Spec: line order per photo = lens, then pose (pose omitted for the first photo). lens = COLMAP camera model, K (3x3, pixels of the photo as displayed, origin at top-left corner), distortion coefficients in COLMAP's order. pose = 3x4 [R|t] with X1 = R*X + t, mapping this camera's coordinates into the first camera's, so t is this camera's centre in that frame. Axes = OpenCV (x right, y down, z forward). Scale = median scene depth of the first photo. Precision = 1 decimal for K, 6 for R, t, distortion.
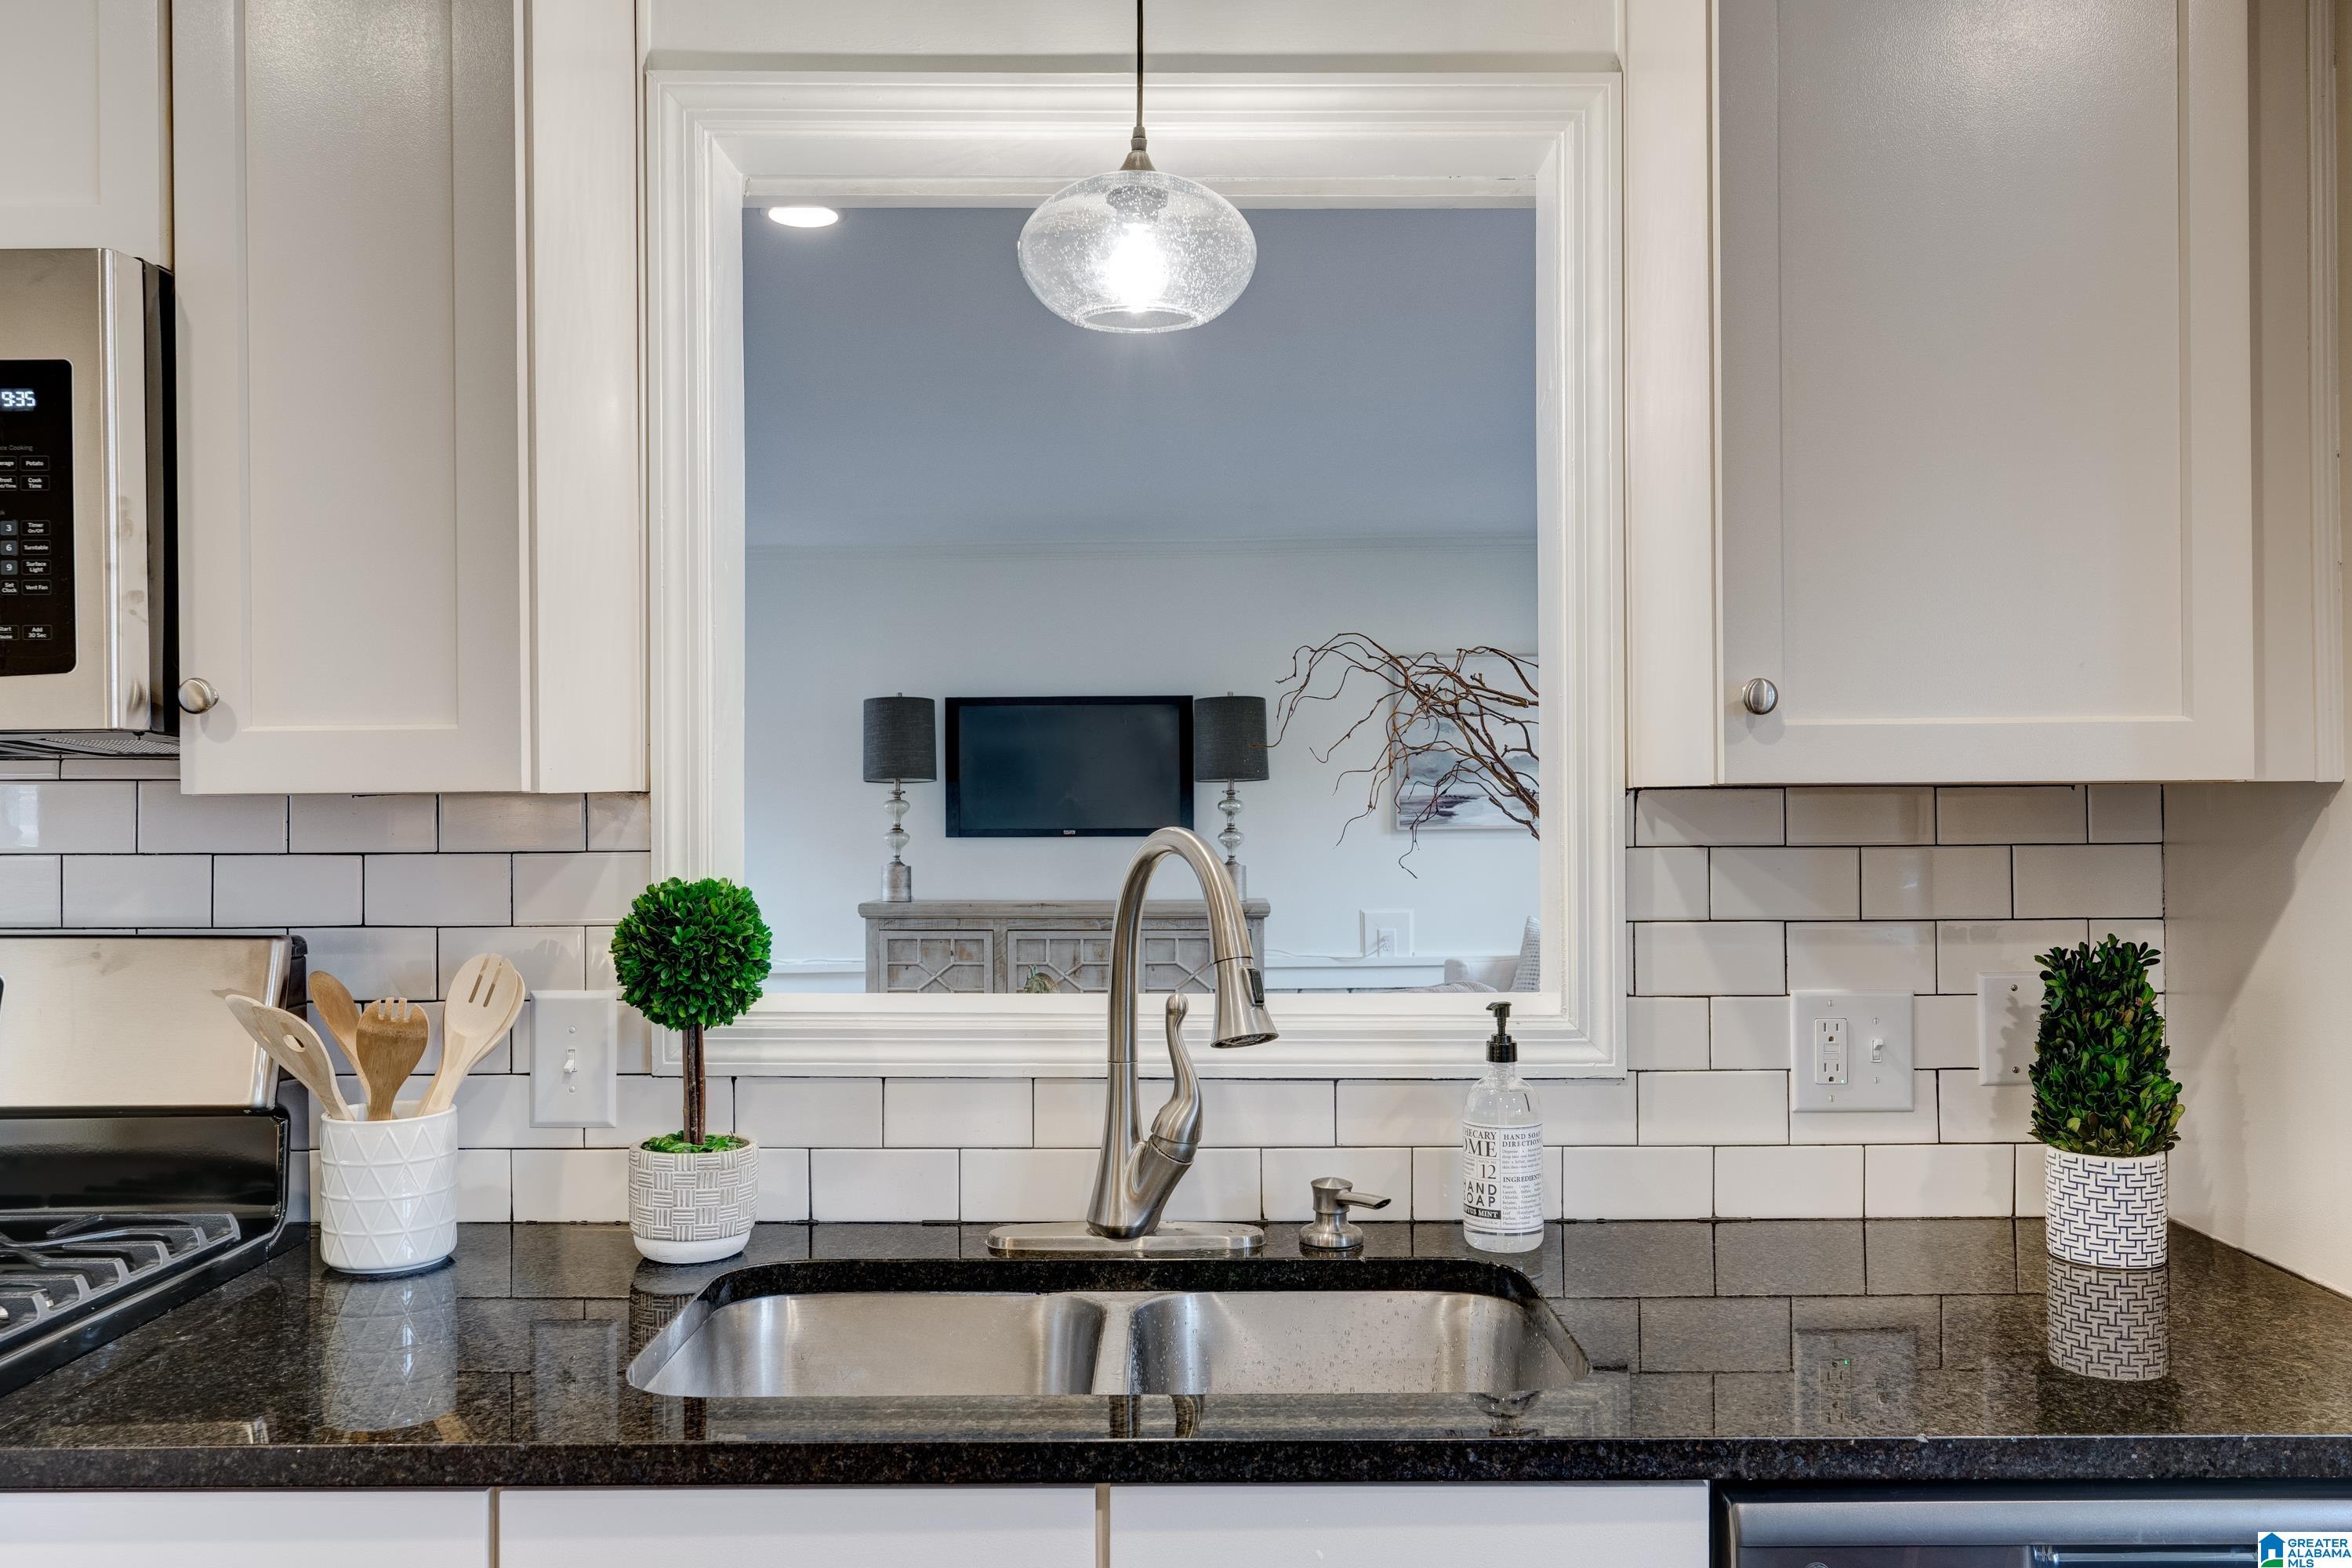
lens RADIAL K [[1871.3, 0, 1173.7], [0, 1871.3, 787.2], [0, 0, 1]] dist [-0.004910, -0.001457]
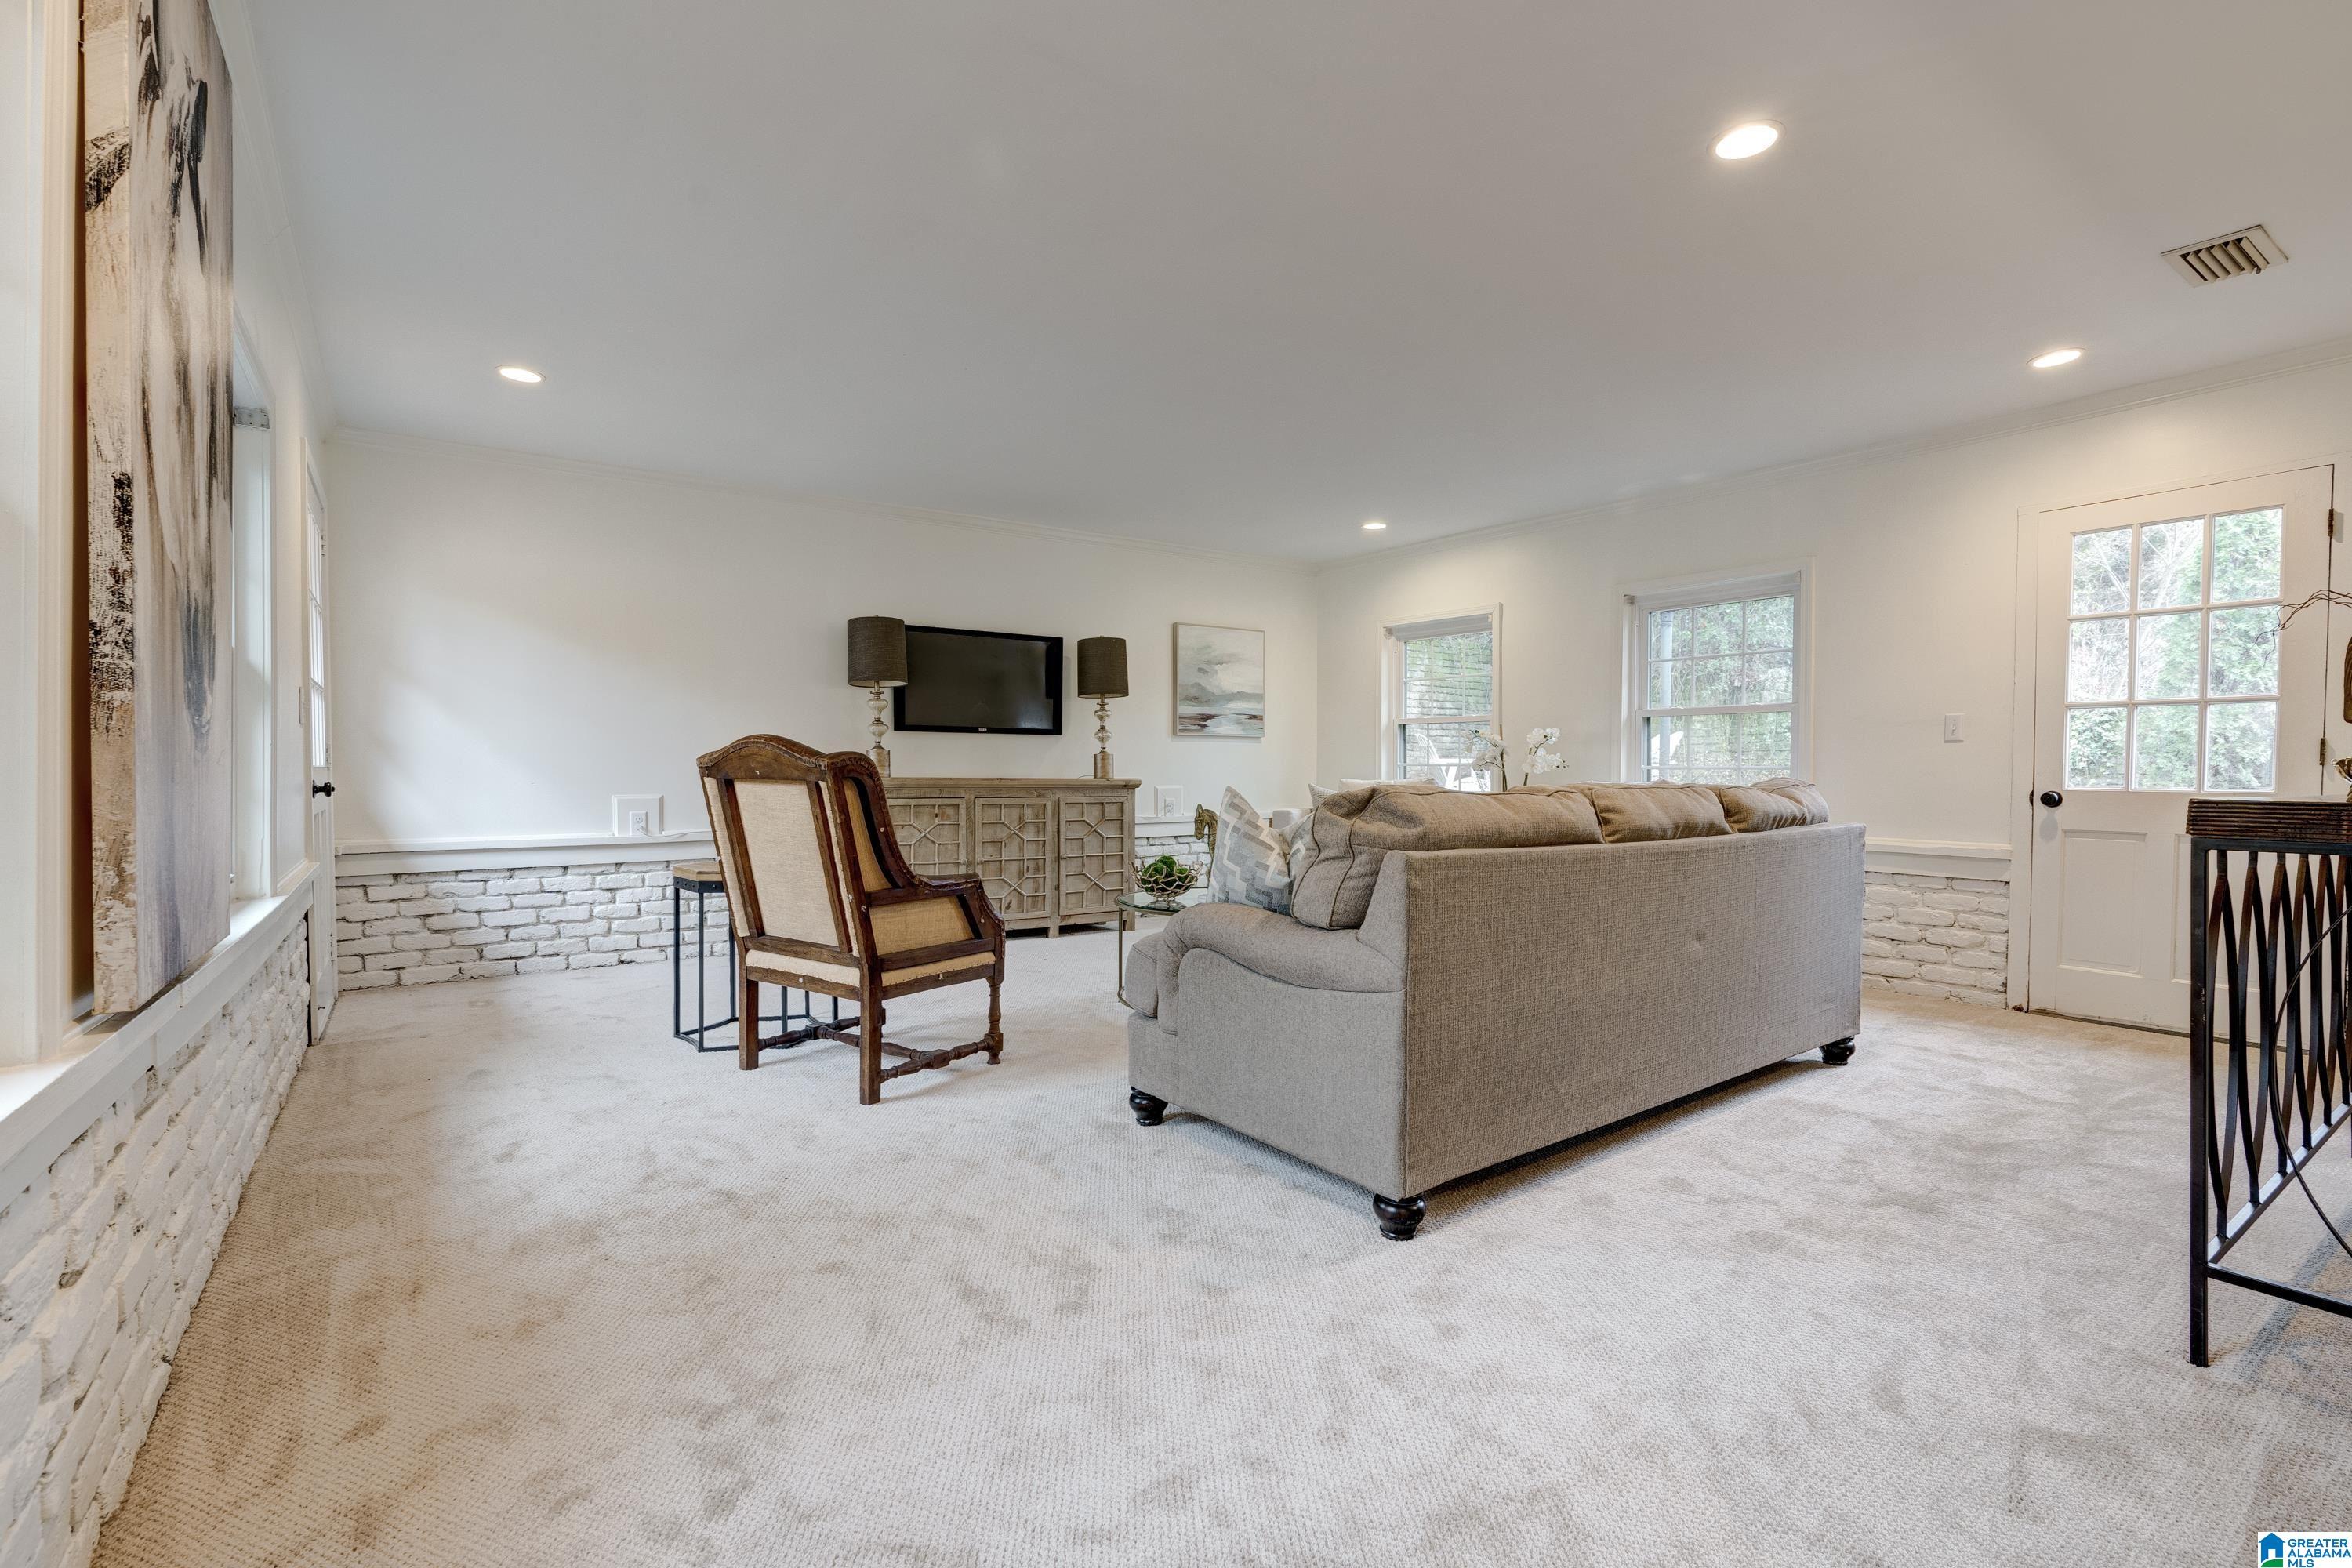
lens RADIAL K [[1059.1, 0, 1185.7], [0, 1059.1, 793.3], [0, 0, 1]] dist [-0.001865, 0.001486]
pose [[0.802381, -0.001789, 0.596809, -0.412584], [-0.013379, 0.999690, 0.020984, 0.054306], [-0.596662, -0.024822, 0.802109, 0.294654]]
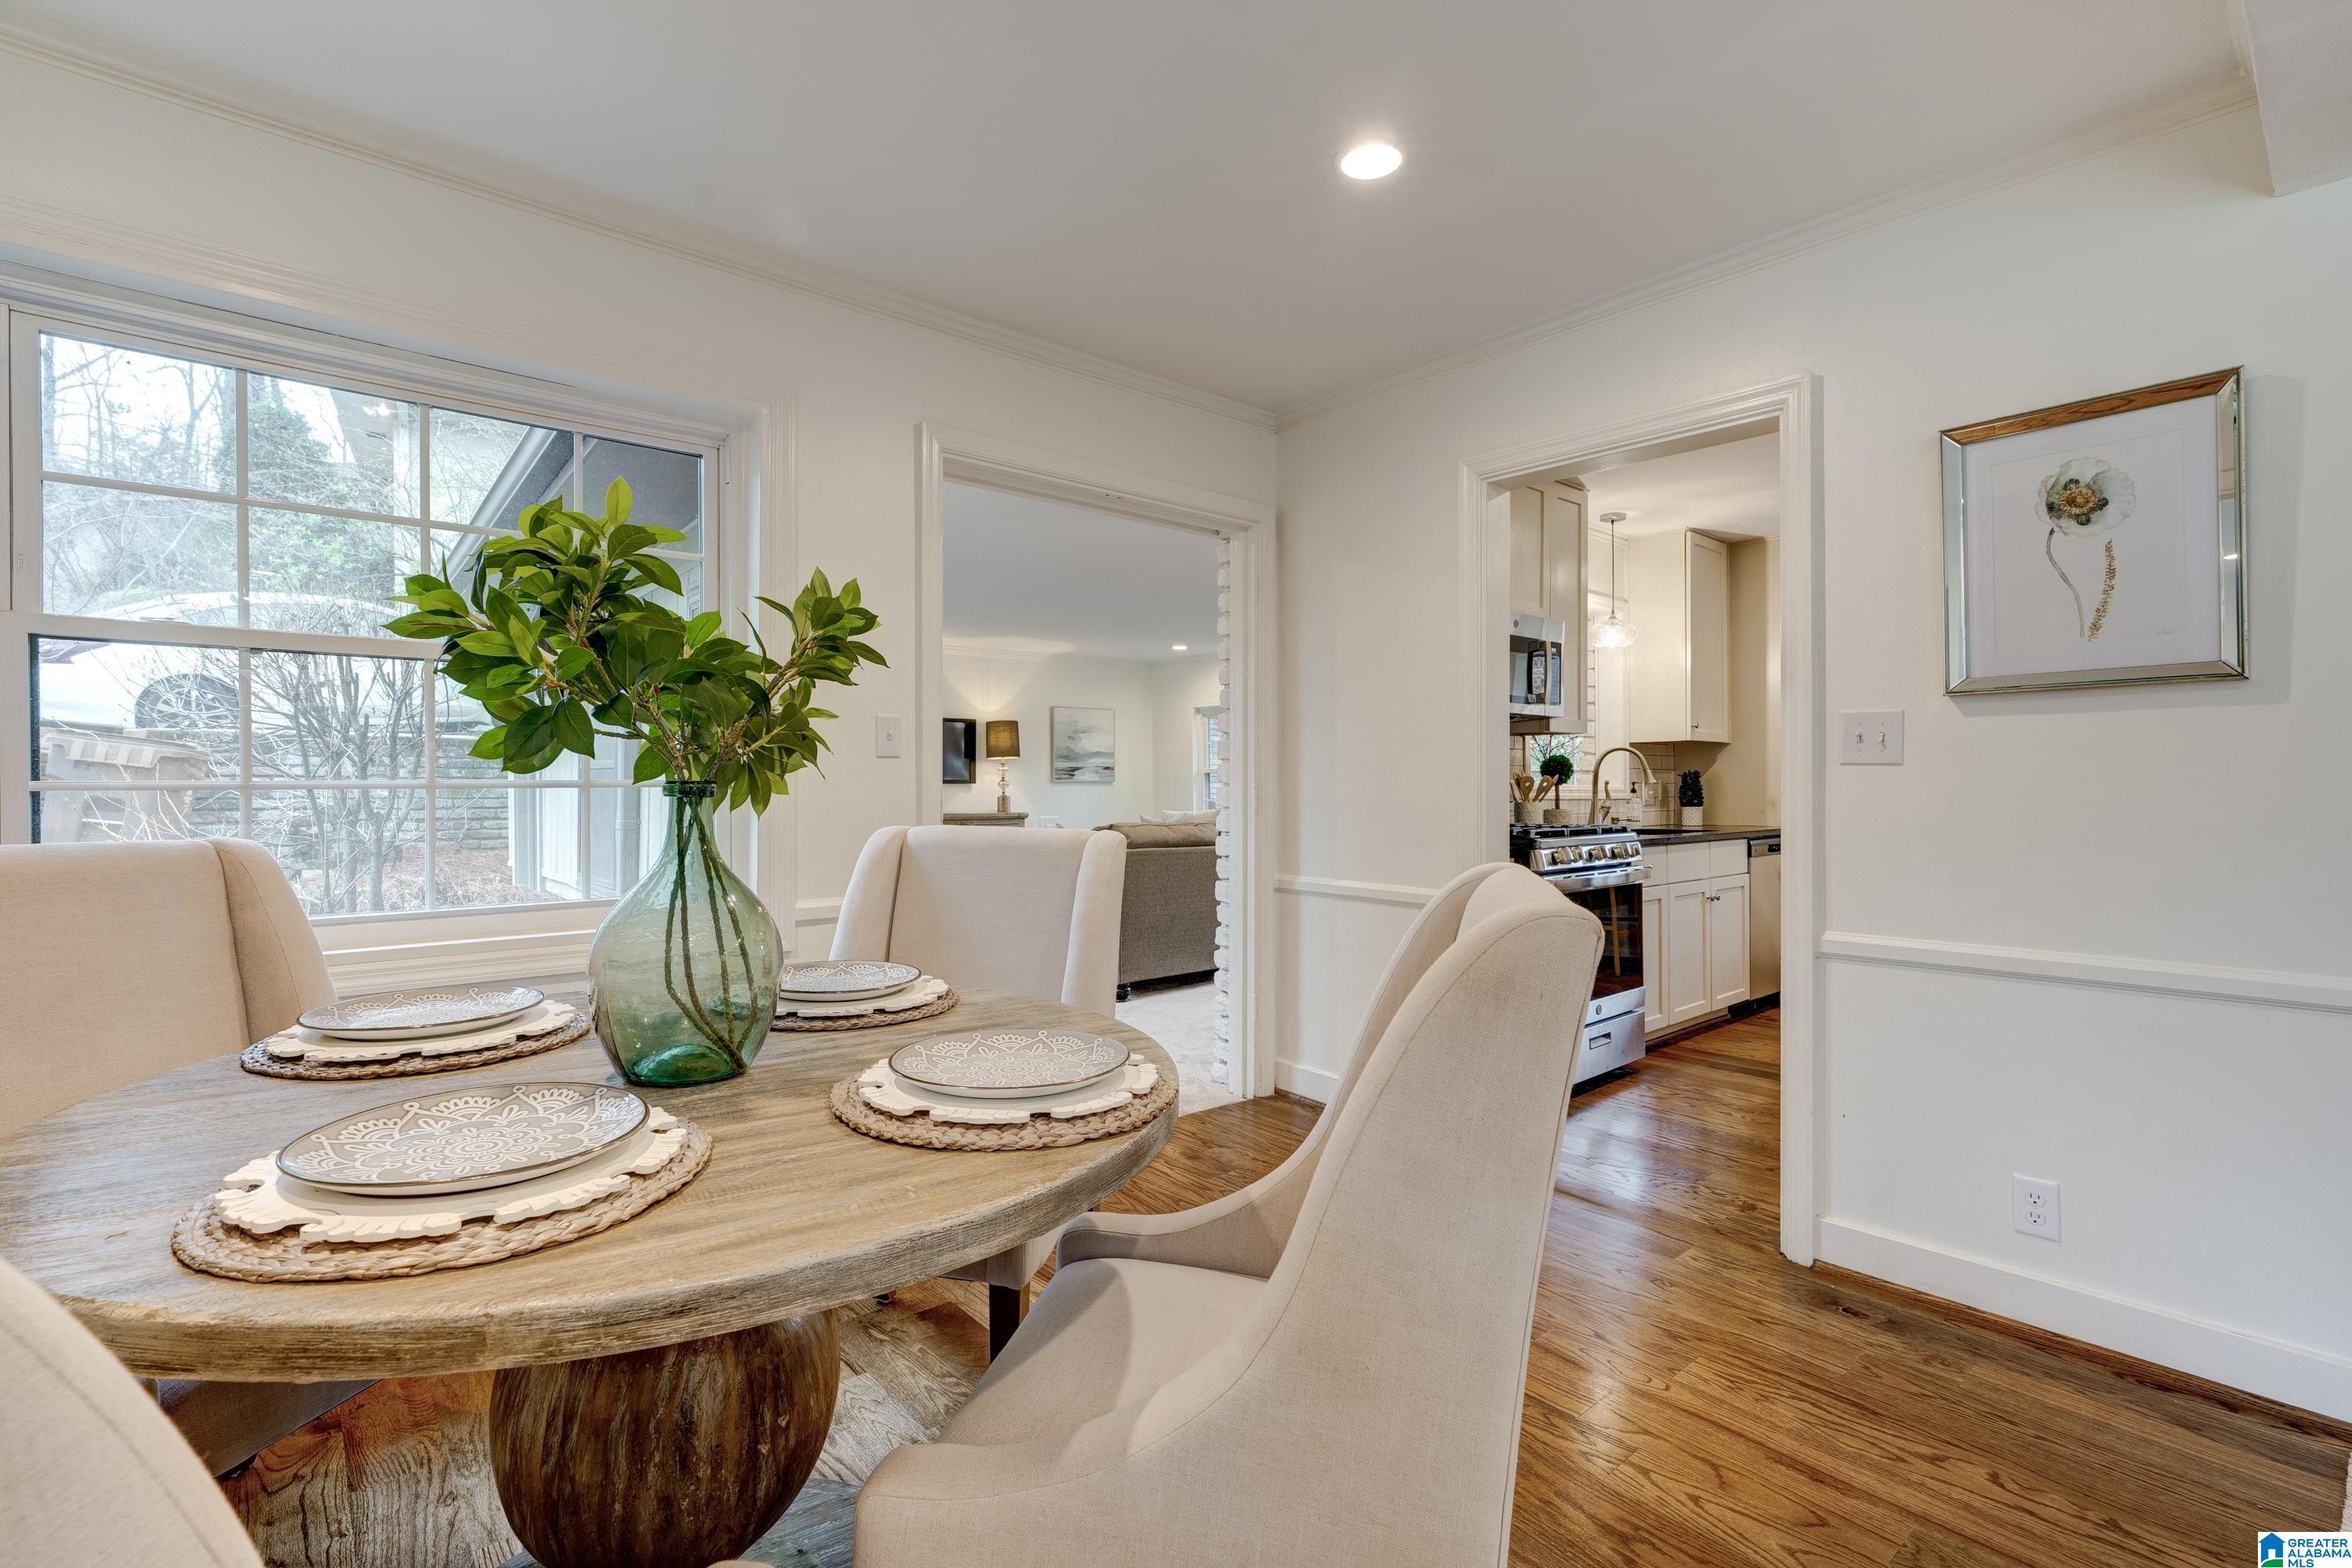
lens RADIAL K [[1059.1, 0, 1183.4], [0, 1059.1, 791.1], [0, 0, 1]] dist [-0.001865, 0.001486]
pose [[0.747525, 0.000899, 0.664233, -0.646692], [-0.001415, 0.999999, 0.000239, 0.034770], [-0.664232, -0.001118, 0.747525, -0.084942]]
